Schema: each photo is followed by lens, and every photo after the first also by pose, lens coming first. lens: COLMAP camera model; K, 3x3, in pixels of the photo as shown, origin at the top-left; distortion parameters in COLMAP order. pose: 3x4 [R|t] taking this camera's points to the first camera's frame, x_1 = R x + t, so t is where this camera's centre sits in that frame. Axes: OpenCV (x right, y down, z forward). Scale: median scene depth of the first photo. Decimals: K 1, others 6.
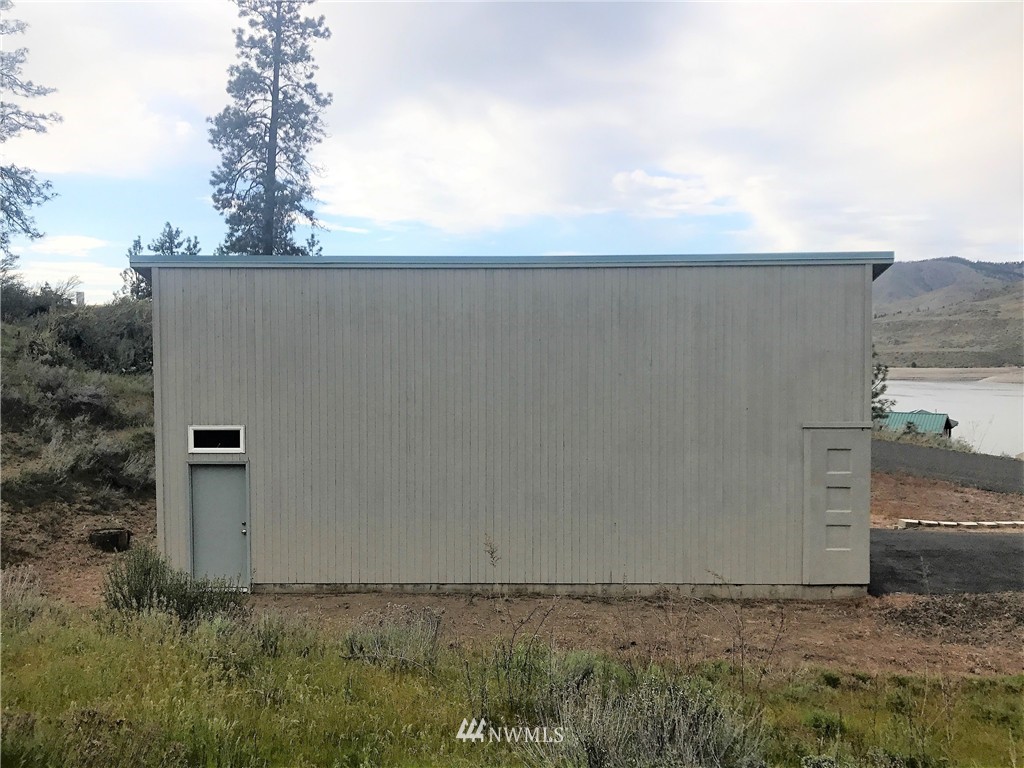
lens RADIAL K [[843.0, 0, 512.2], [0, 843.0, 334.1], [0, 0, 1]] dist [0.043220, -0.000582]
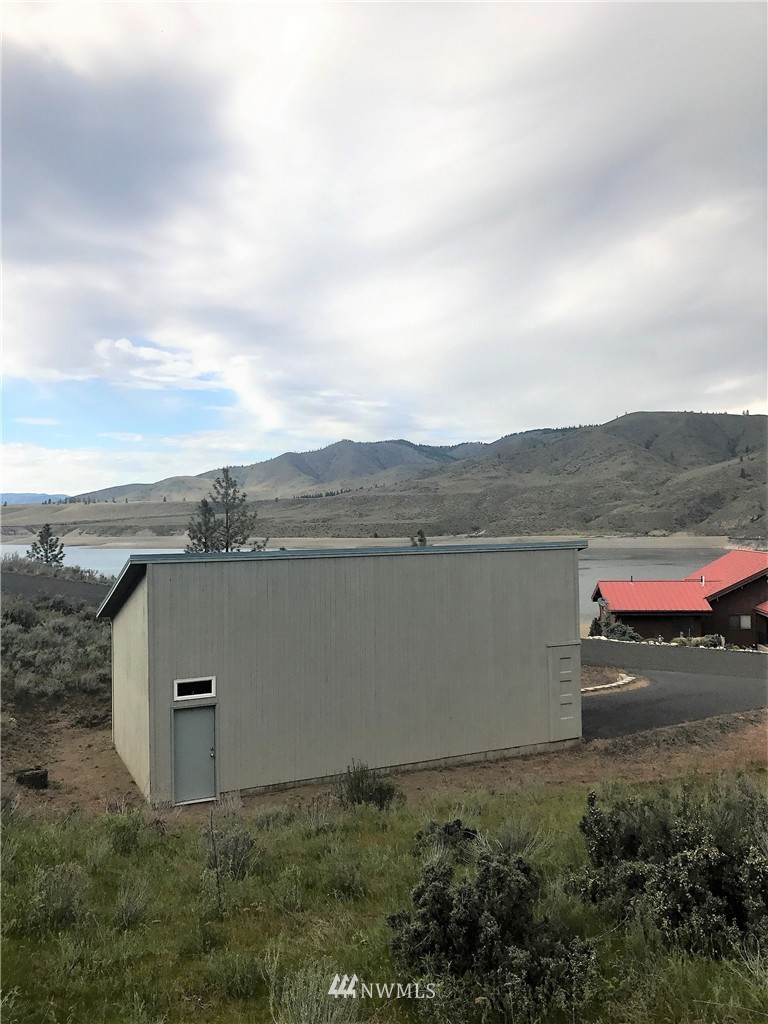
lens RADIAL K [[862.9, 0, 384.0], [0, 862.9, 512.0], [0, 0, 1]] dist [0.057619, -0.003092]
pose [[0.887320, -0.002709, 0.461147, -0.115761], [-0.004367, 0.999889, 0.014275, -0.028188], [-0.461134, -0.014680, 0.887209, -0.055216]]
